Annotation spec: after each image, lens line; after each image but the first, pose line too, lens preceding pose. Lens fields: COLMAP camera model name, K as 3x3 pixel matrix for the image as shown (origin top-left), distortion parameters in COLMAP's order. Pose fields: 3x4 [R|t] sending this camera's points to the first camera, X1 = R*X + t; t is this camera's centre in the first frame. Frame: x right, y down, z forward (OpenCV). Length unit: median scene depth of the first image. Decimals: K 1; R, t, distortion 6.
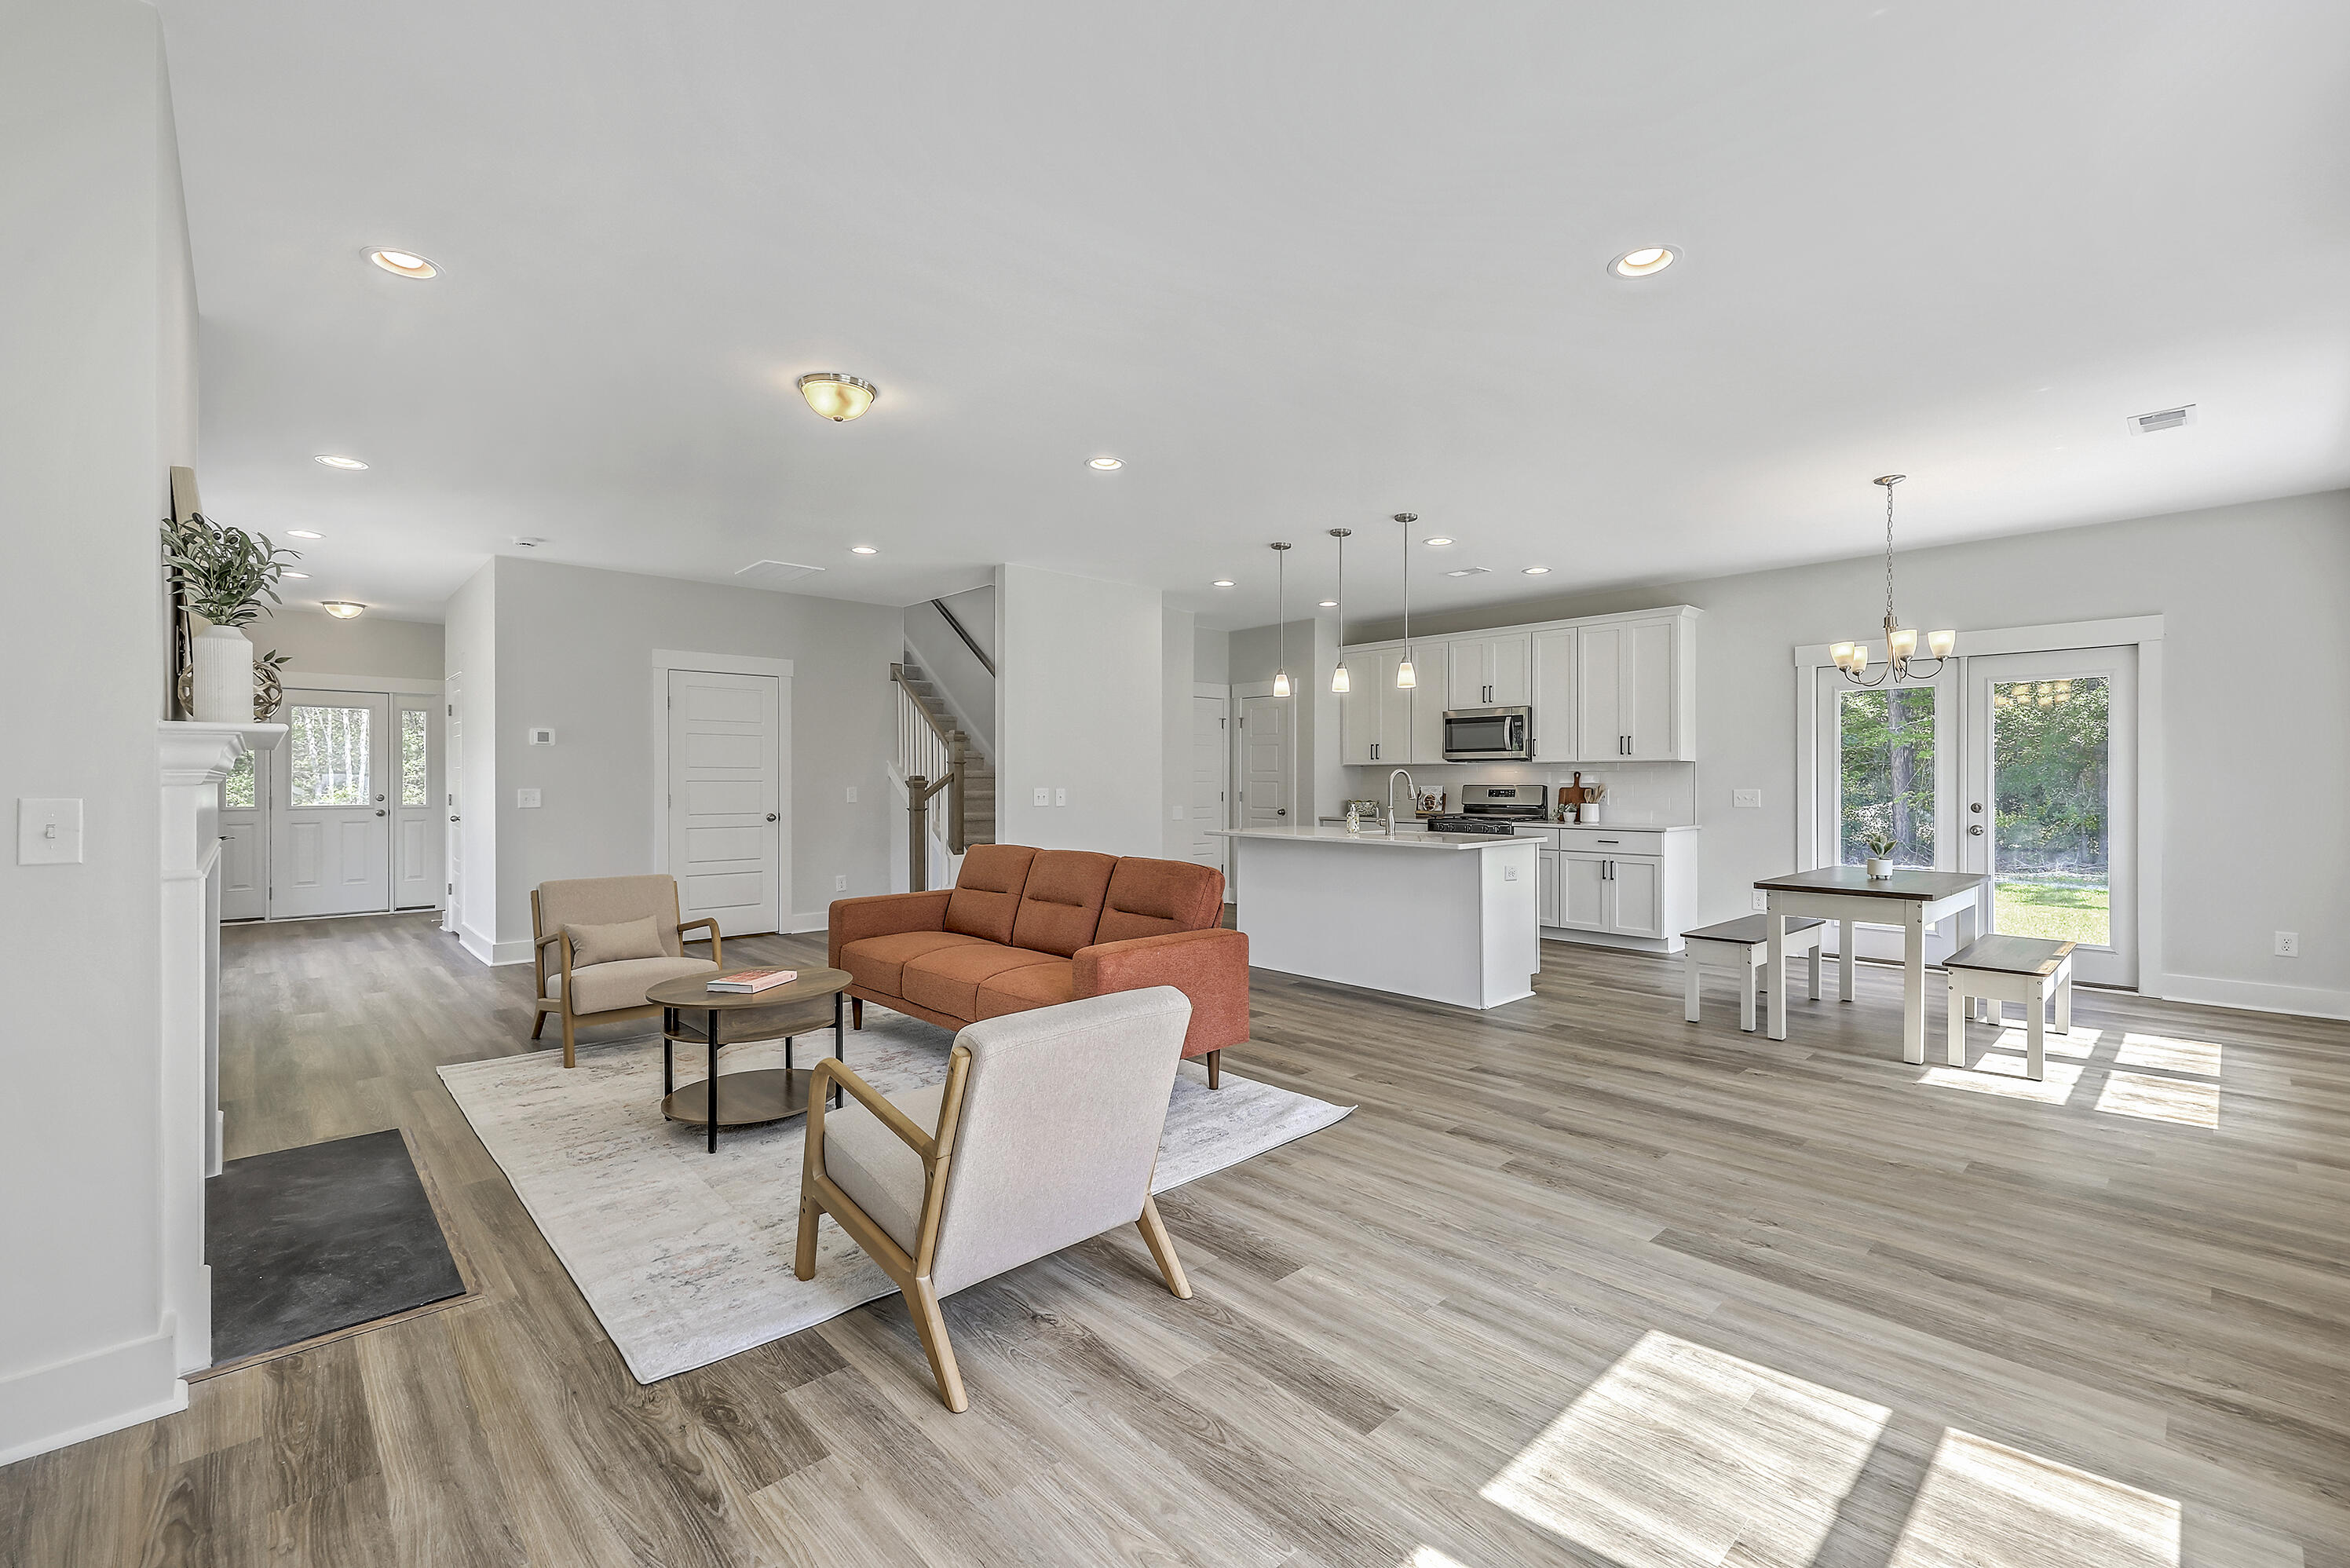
lens RADIAL K [[1001.8, 0, 1188.5], [0, 1001.8, 781.8], [0, 0, 1]] dist [0.004527, -0.001367]
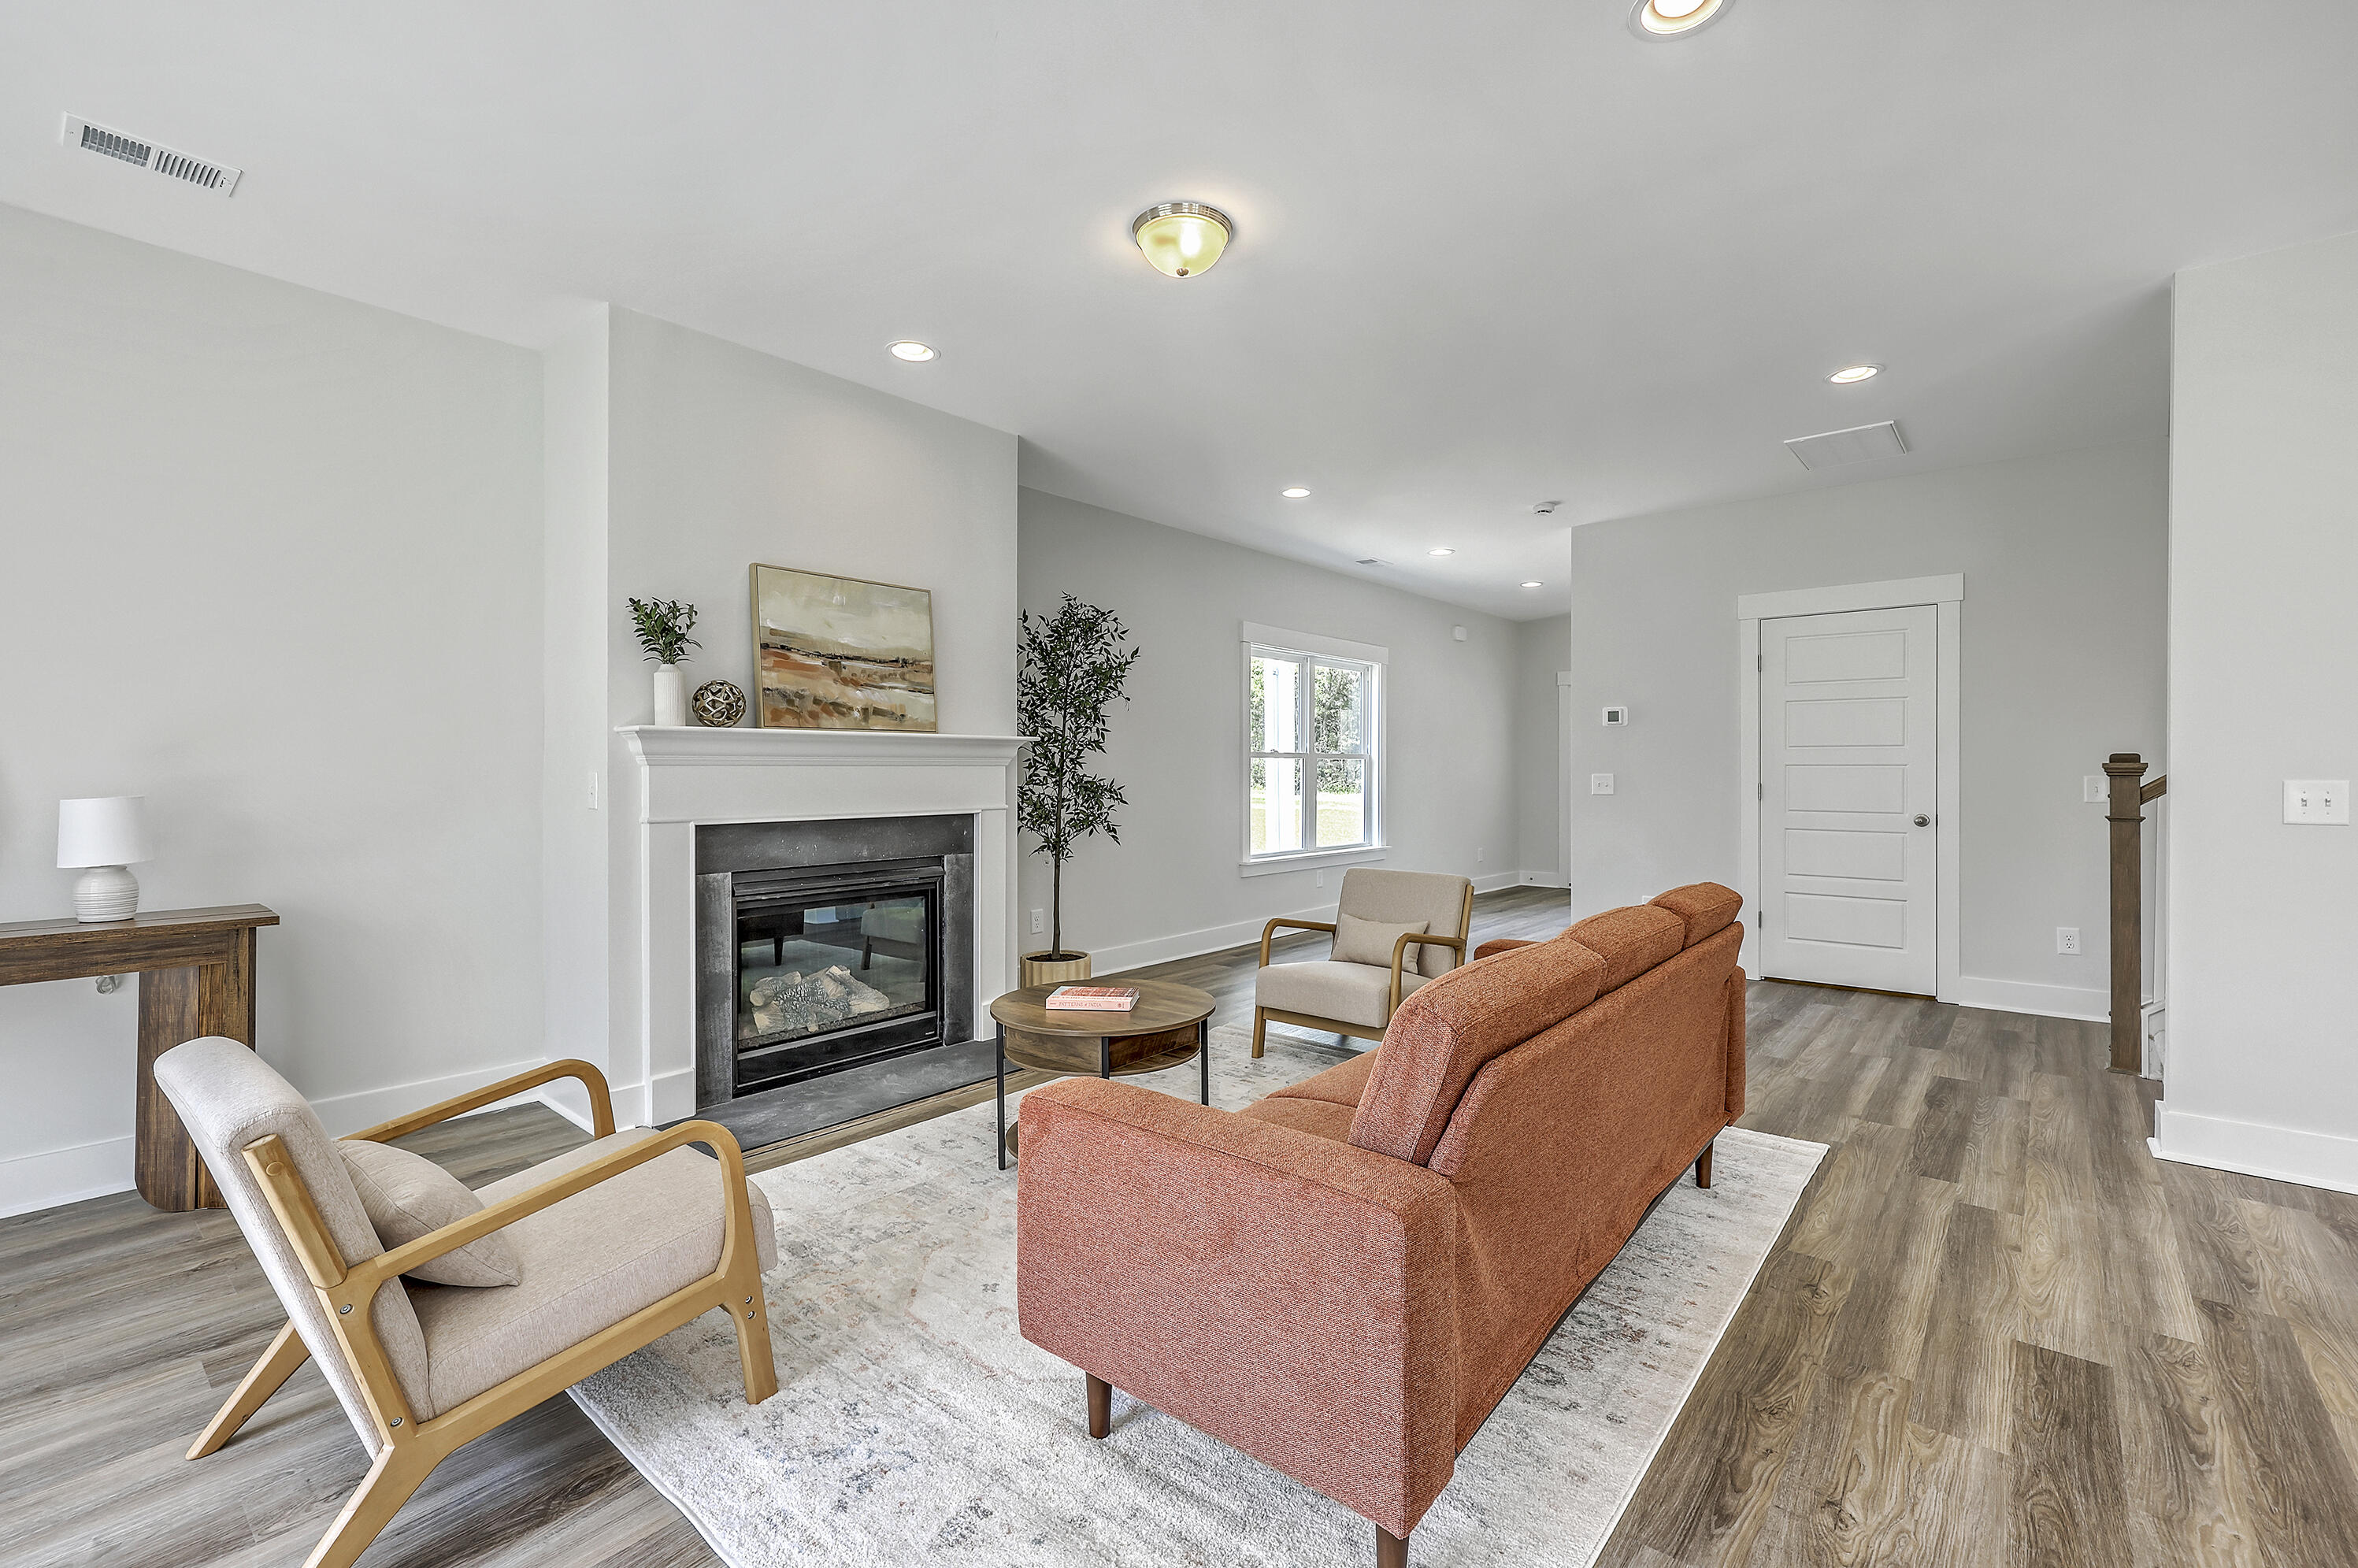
lens RADIAL K [[1005.2, 0, 1178.6], [0, 1005.2, 770.5], [0, 0, 1]] dist [0.004527, -0.001367]
pose [[0.103395, 0.003374, -0.994635, 0.256549], [0.000999, 0.999993, 0.003496, 0.000487], [0.994640, -0.001355, 0.103391, 0.594259]]
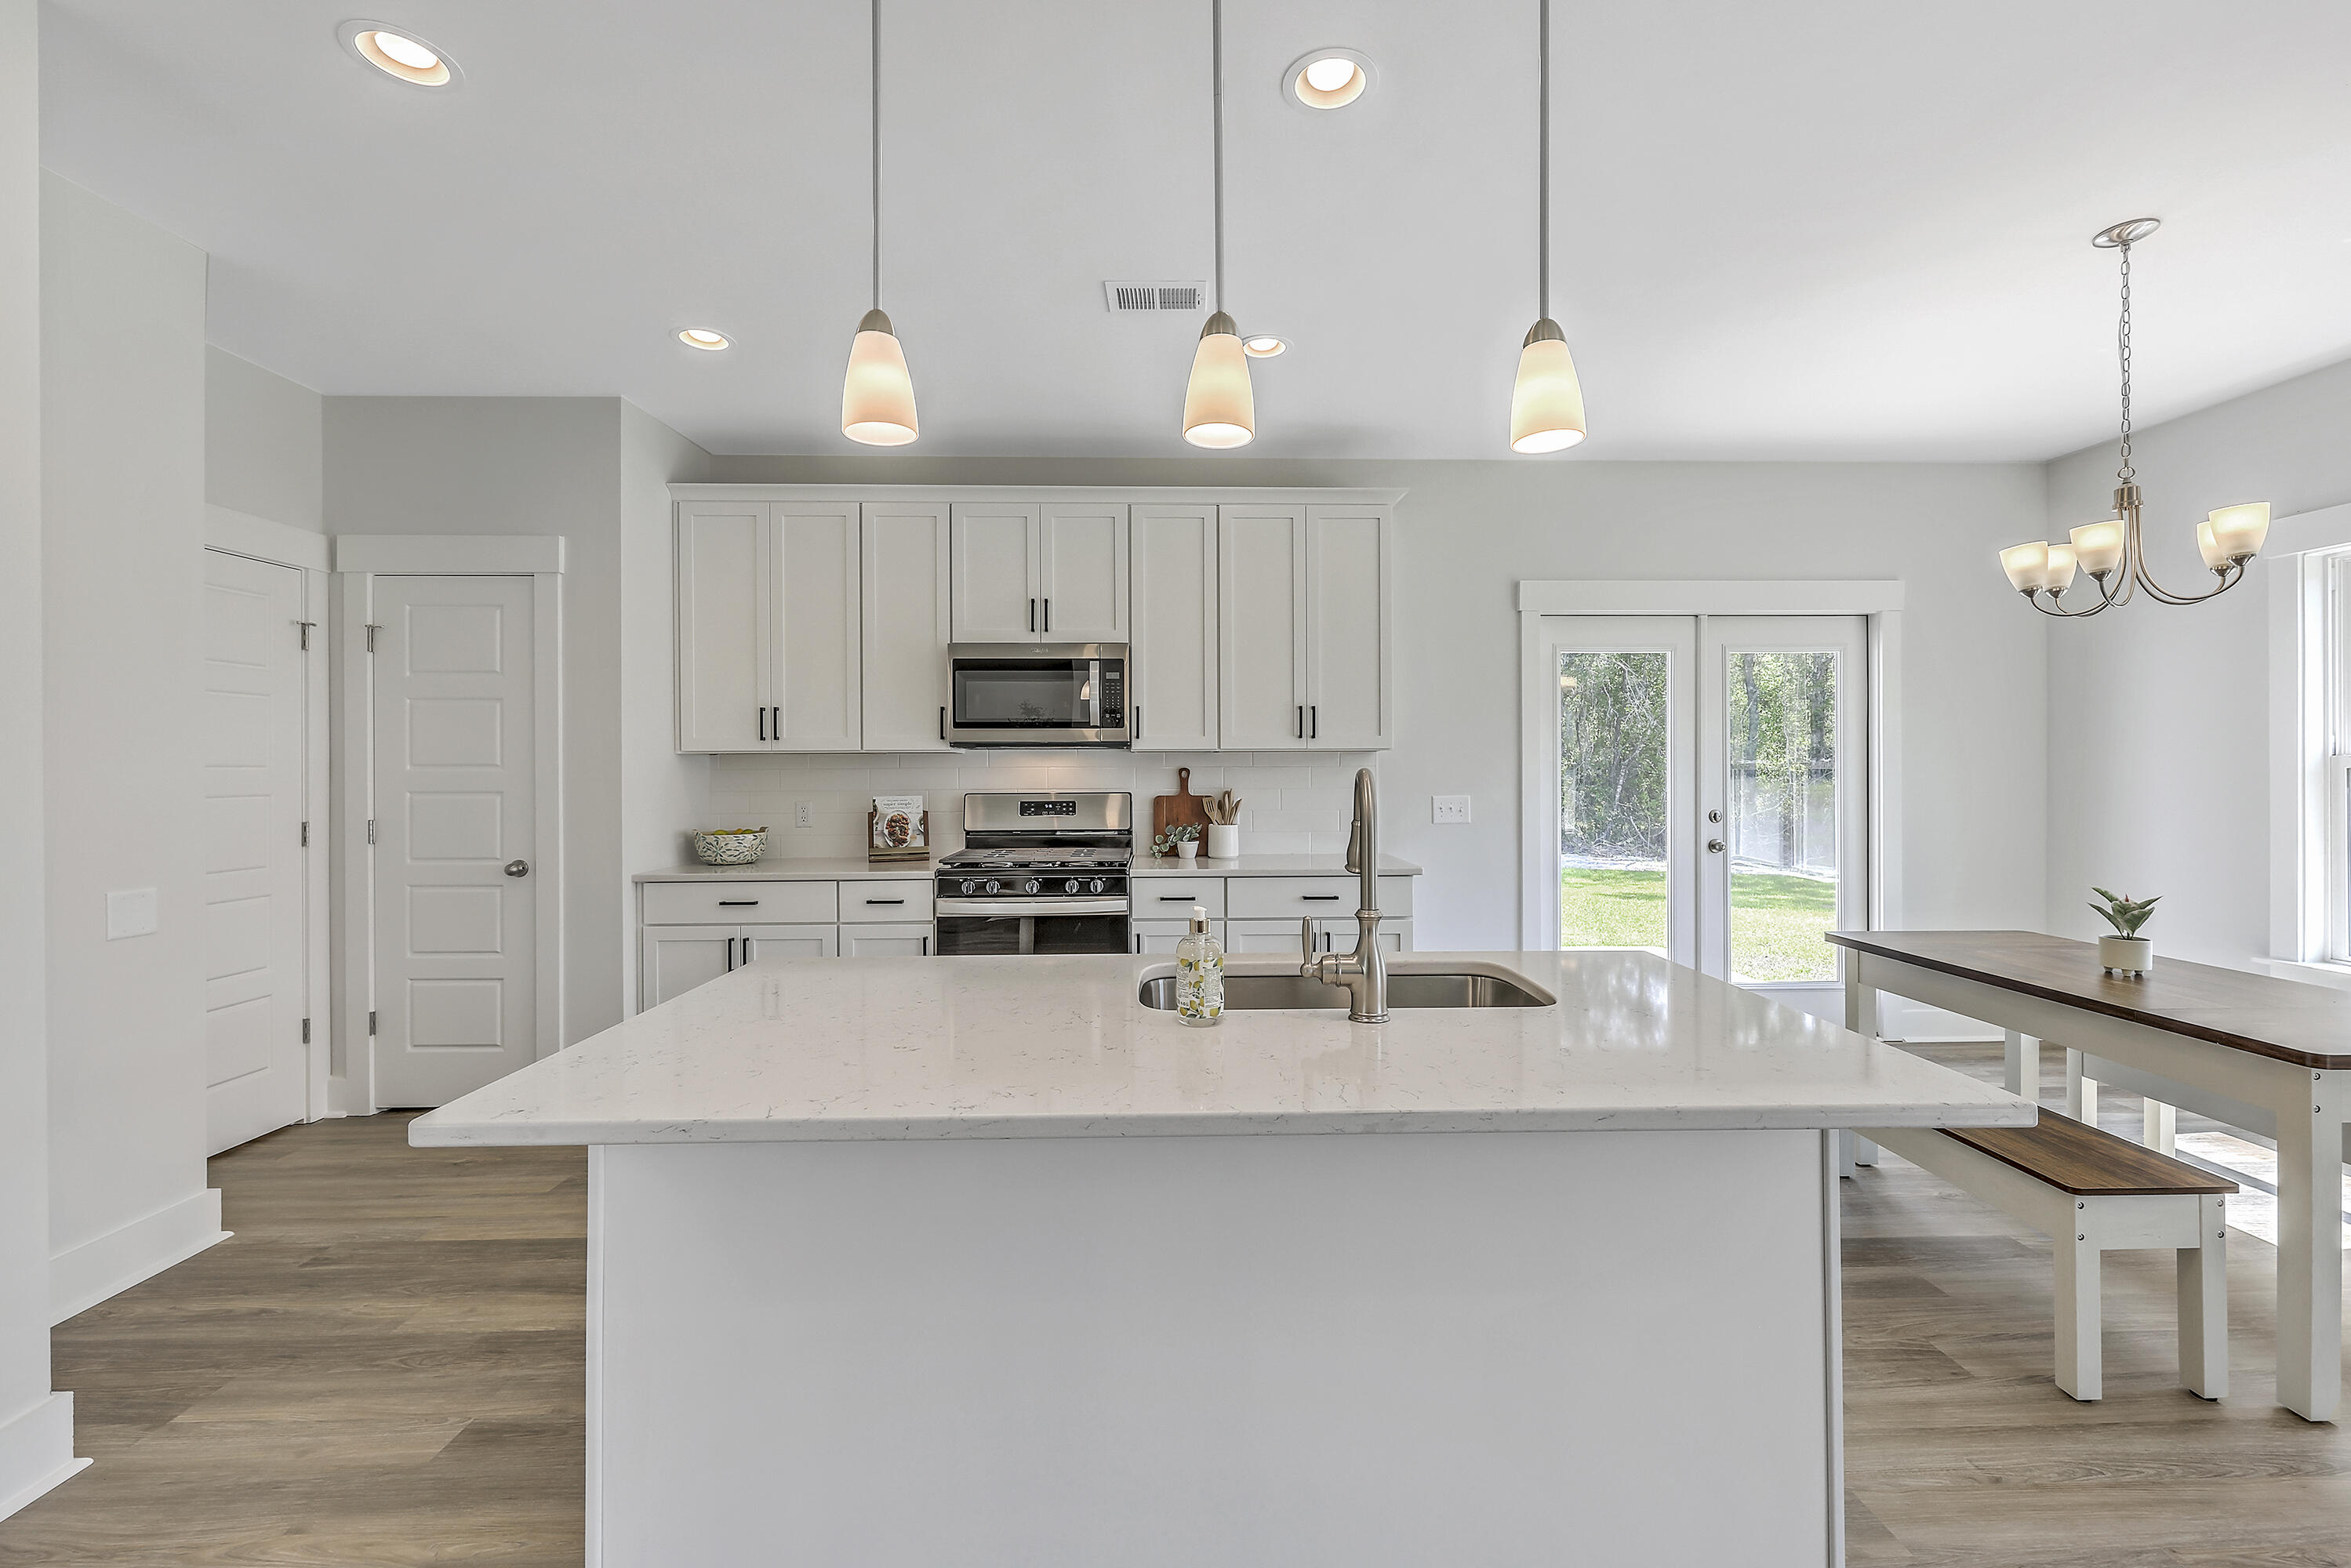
lens RADIAL K [[953.4, 0, 1194.6], [0, 953.4, 775.6], [0, 0, 1]] dist [-0.001556, 0.000355]
pose [[0.663723, -0.008933, 0.747925, -0.018322], [0.004981, 0.999959, 0.007523, -0.013172], [-0.747962, -0.001268, 0.663741, 0.869758]]
